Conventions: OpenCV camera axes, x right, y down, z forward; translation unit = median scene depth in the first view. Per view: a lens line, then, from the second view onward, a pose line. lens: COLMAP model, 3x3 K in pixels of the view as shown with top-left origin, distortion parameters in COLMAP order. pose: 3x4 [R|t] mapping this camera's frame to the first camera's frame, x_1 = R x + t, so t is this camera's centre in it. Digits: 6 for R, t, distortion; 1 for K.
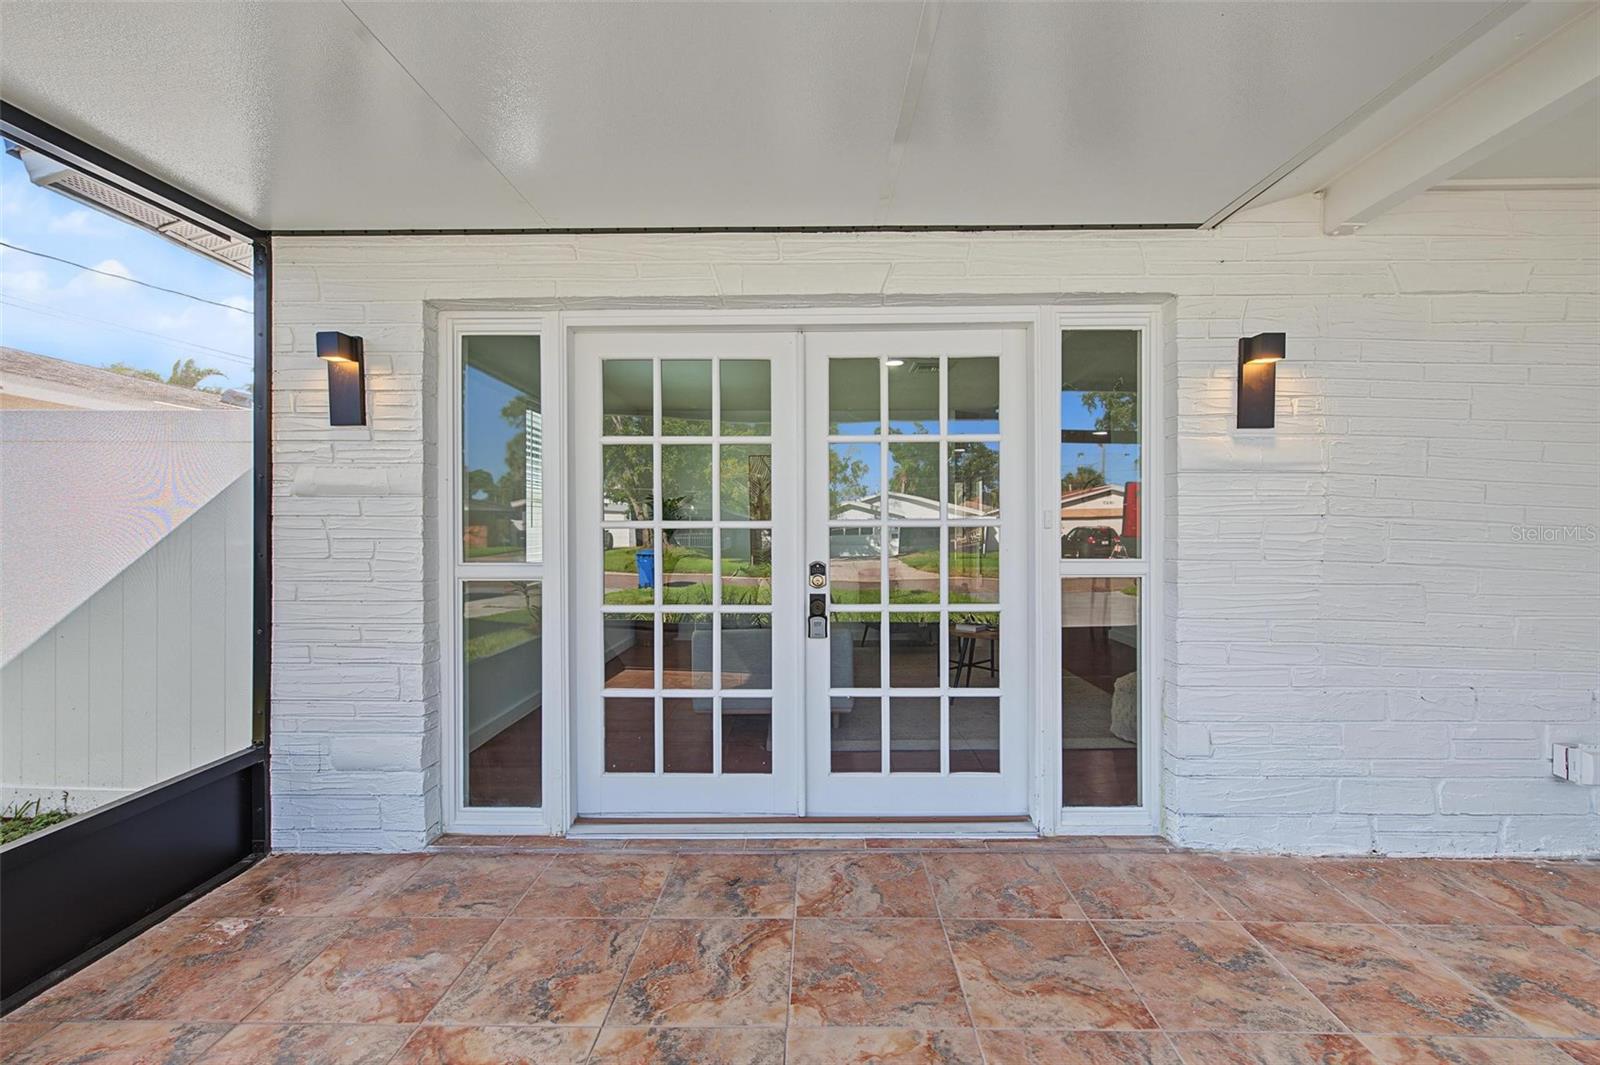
lens RADIAL K [[651.5, 0, 802.6], [0, 651.5, 530.8], [0, 0, 1]] dist [0.000002, -0.001689]
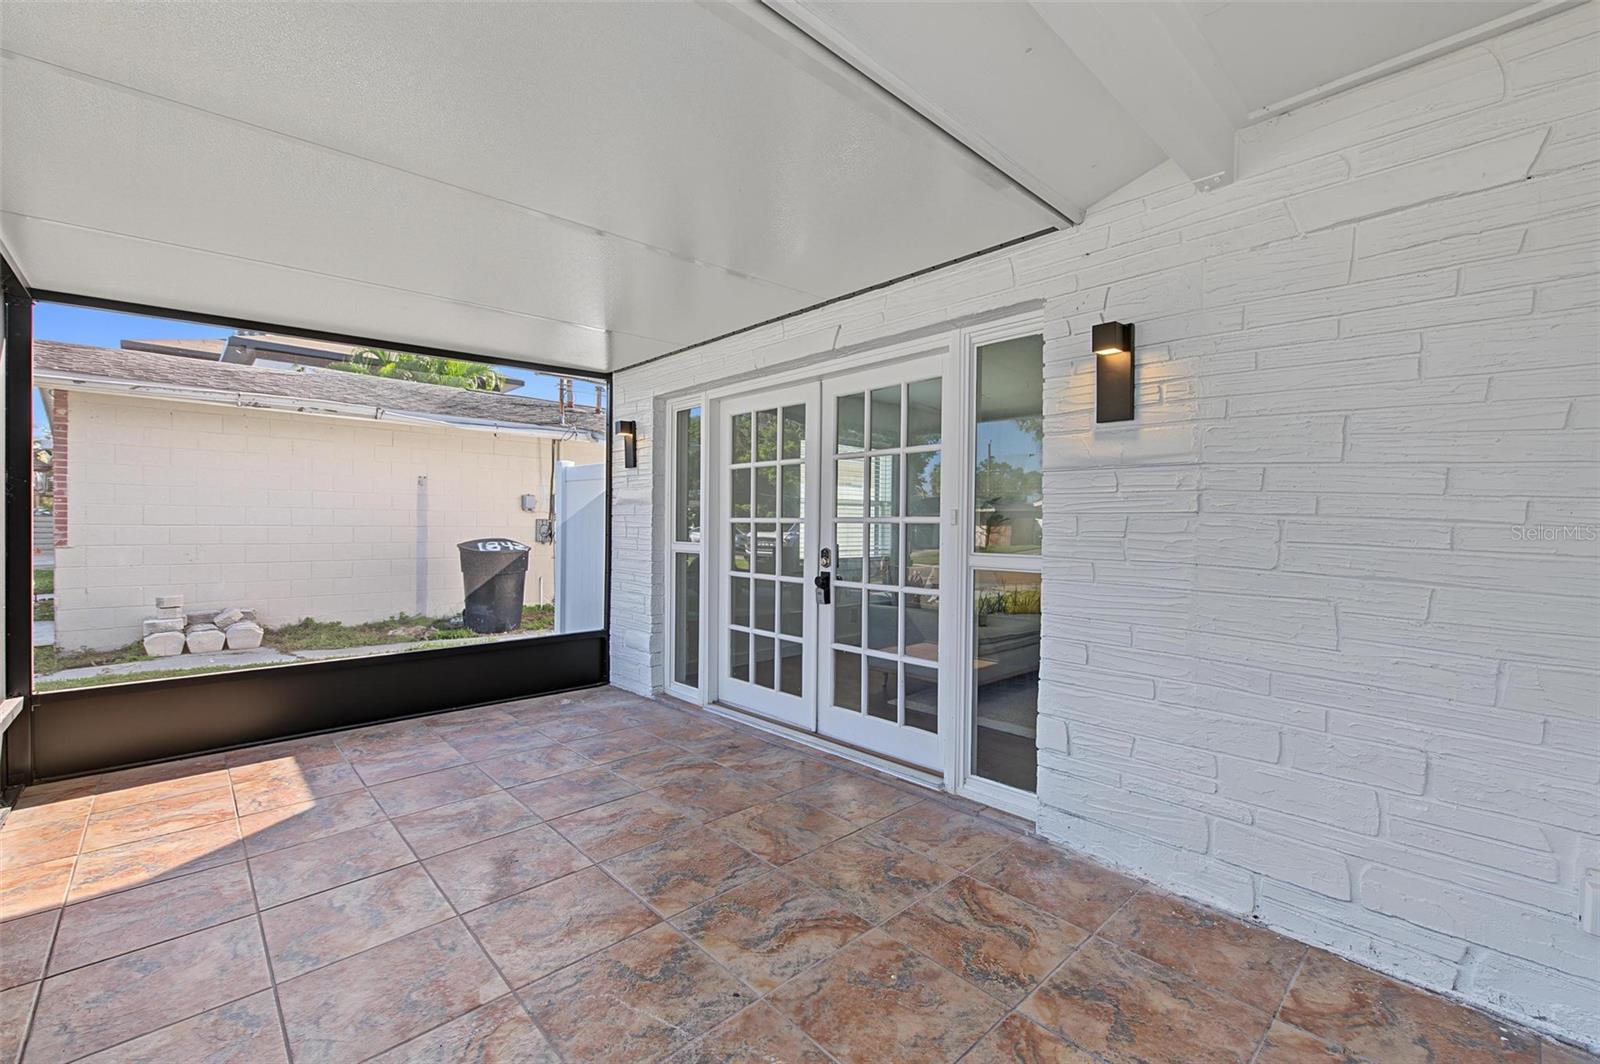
lens RADIAL K [[651.5, 0, 792.0], [0, 651.5, 525.3], [0, 0, 1]] dist [0.000002, -0.001689]
pose [[0.701989, 0.009233, -0.712128, 1.024005], [-0.007772, 0.999956, 0.005304, -0.007120], [0.712145, 0.001812, 0.702030, -0.005826]]
